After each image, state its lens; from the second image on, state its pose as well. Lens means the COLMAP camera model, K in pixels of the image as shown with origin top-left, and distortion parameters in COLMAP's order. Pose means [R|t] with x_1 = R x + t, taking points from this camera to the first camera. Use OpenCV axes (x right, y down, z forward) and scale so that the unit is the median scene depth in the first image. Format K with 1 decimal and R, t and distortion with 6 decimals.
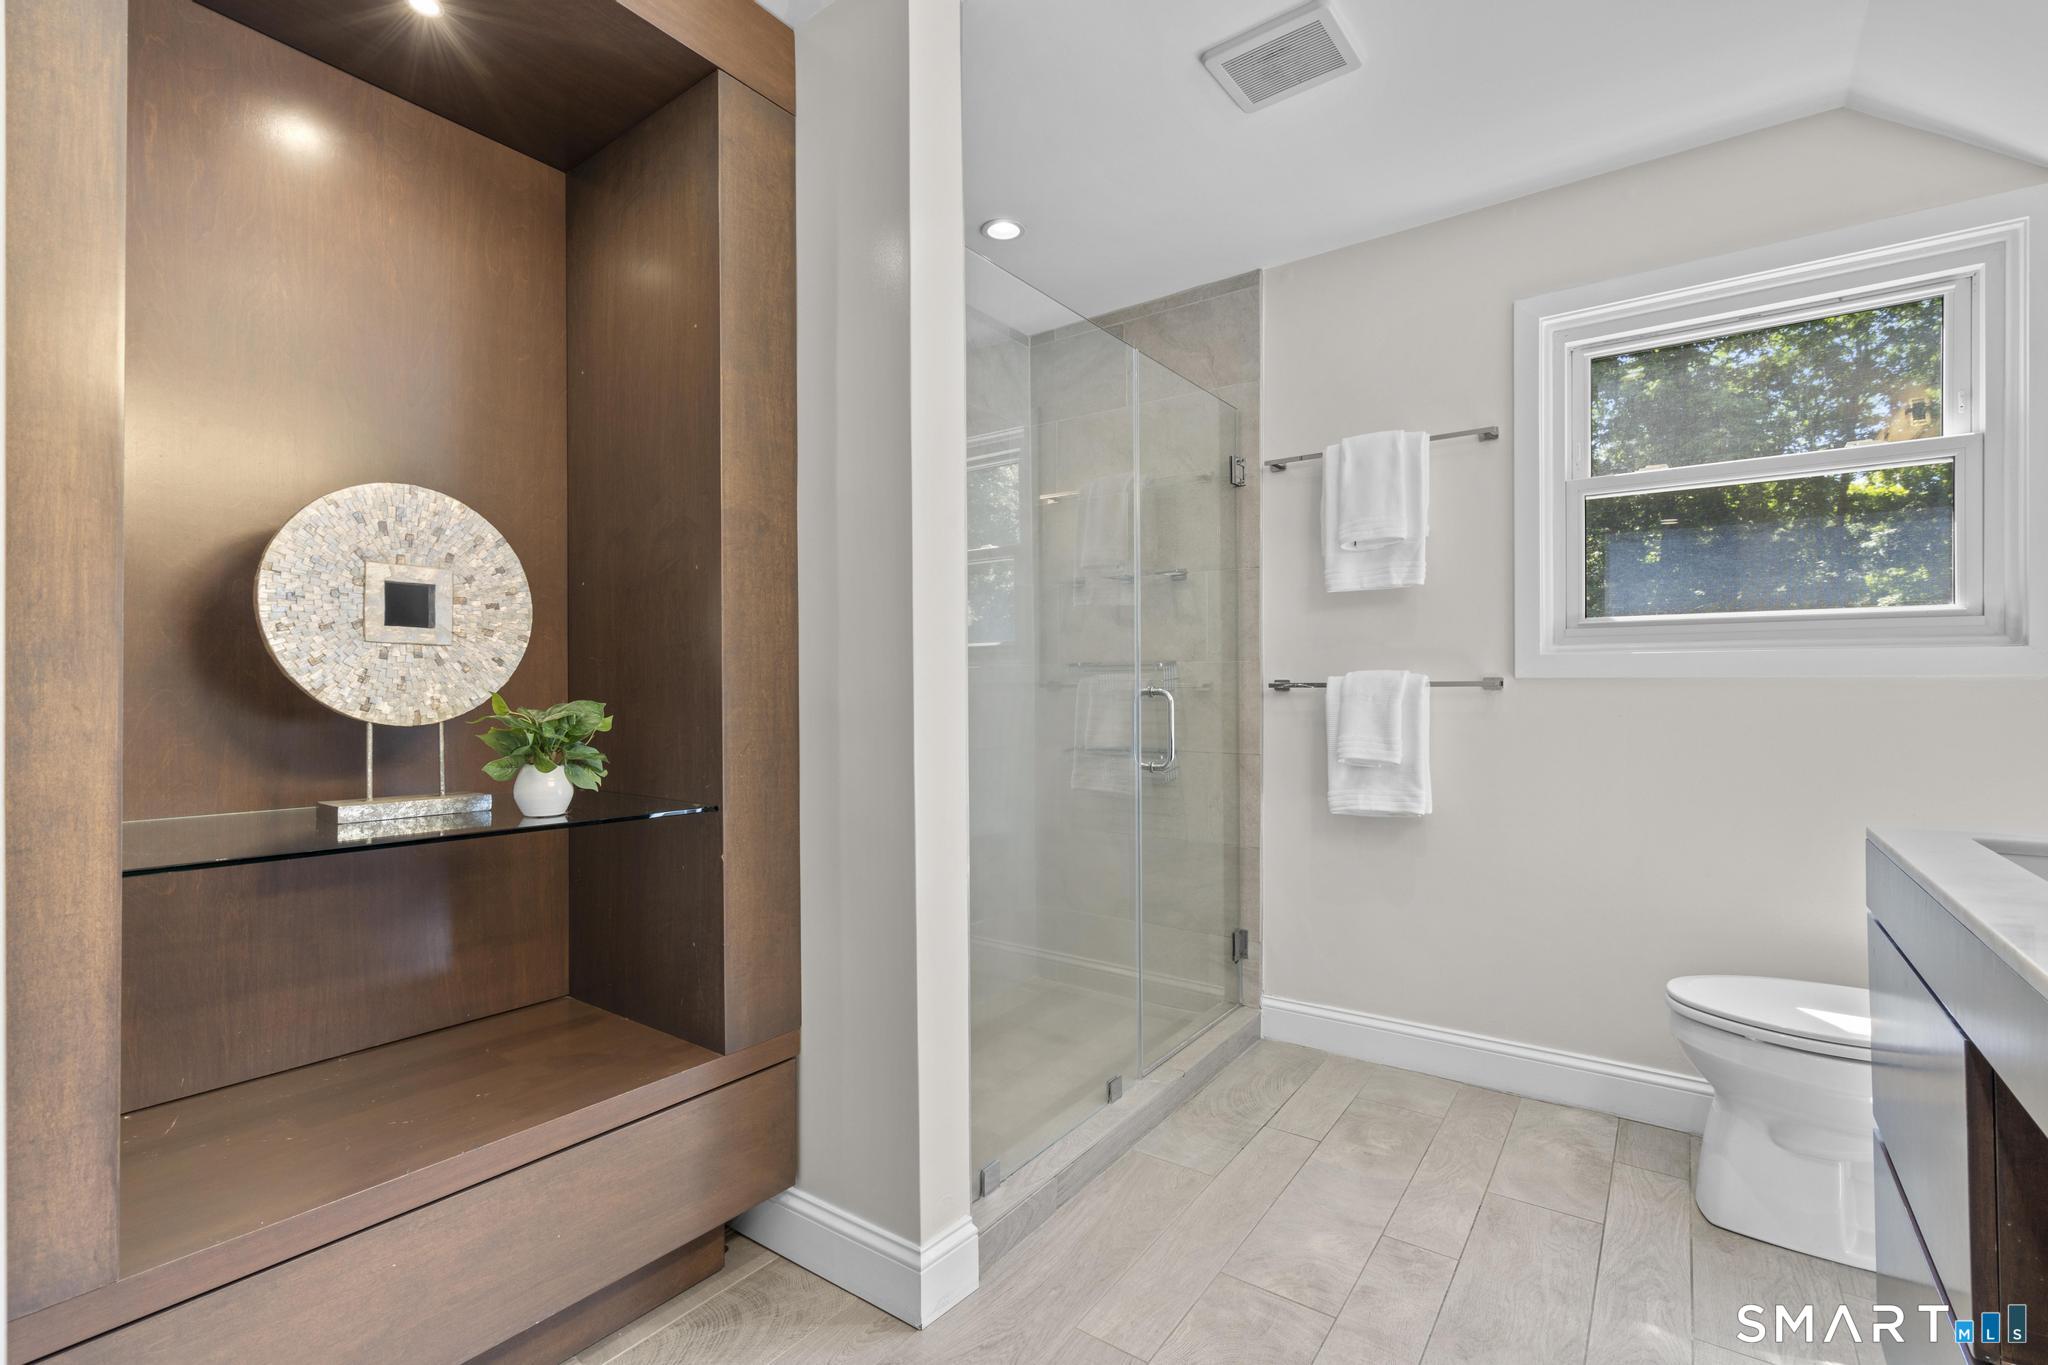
lens RADIAL K [[919.0, 0, 1024.0], [0, 919.0, 682.5], [0, 0, 1]] dist [-0.007259, 0.004730]
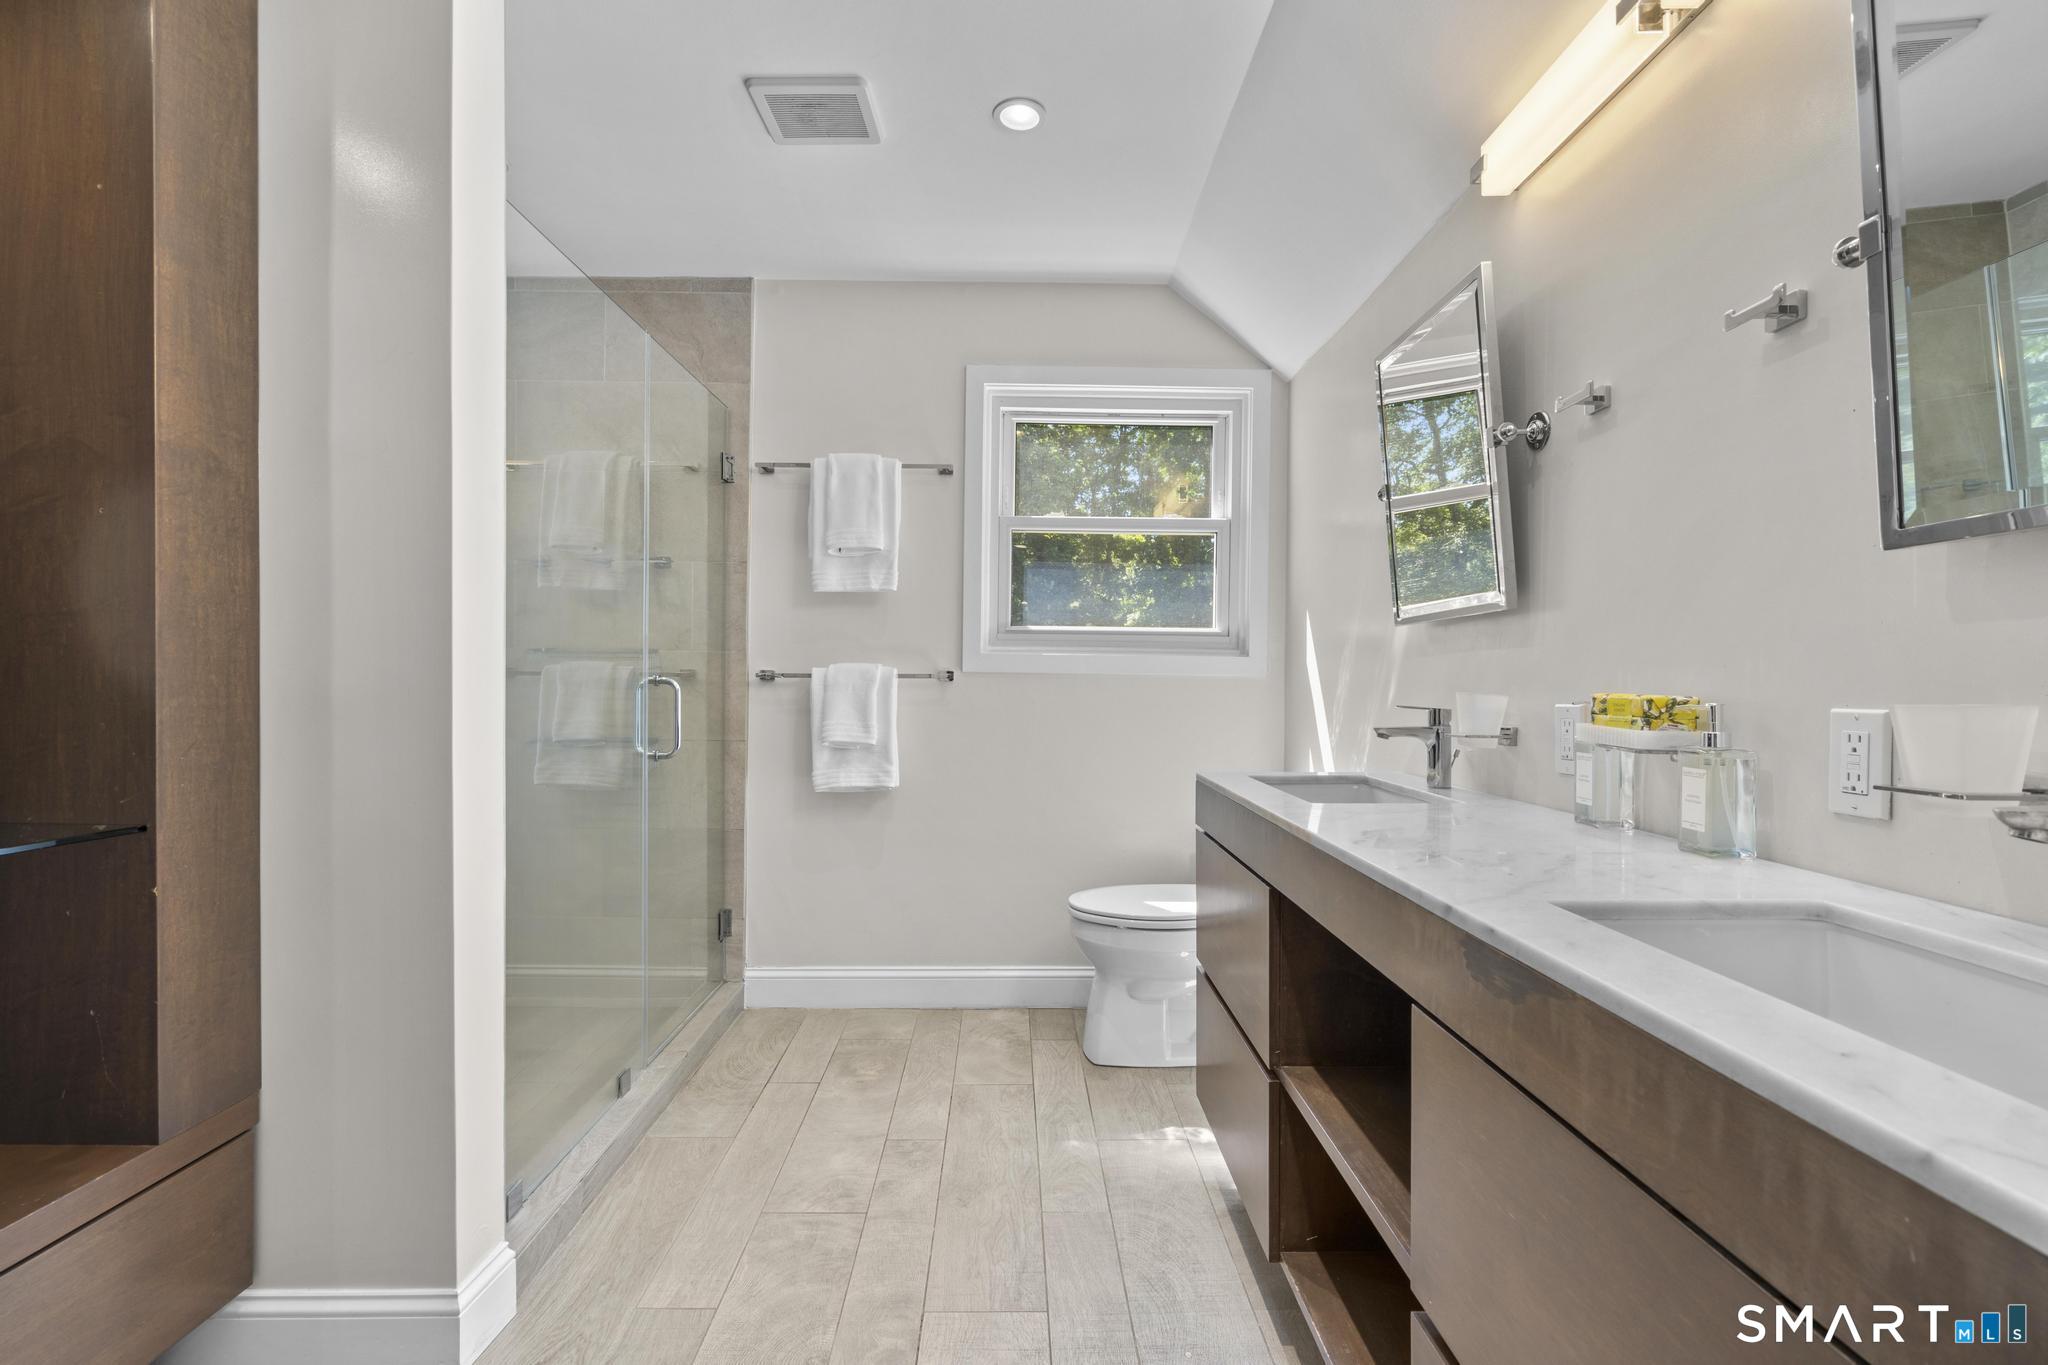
lens RADIAL K [[919.0, 0, 1024.0], [0, 919.0, 682.5], [0, 0, 1]] dist [-0.007259, 0.004730]
pose [[0.800317, 0.006952, 0.599537, -0.157486], [-0.014738, 0.999859, 0.008080, -0.001877], [-0.599397, -0.015303, 0.800306, -0.042470]]
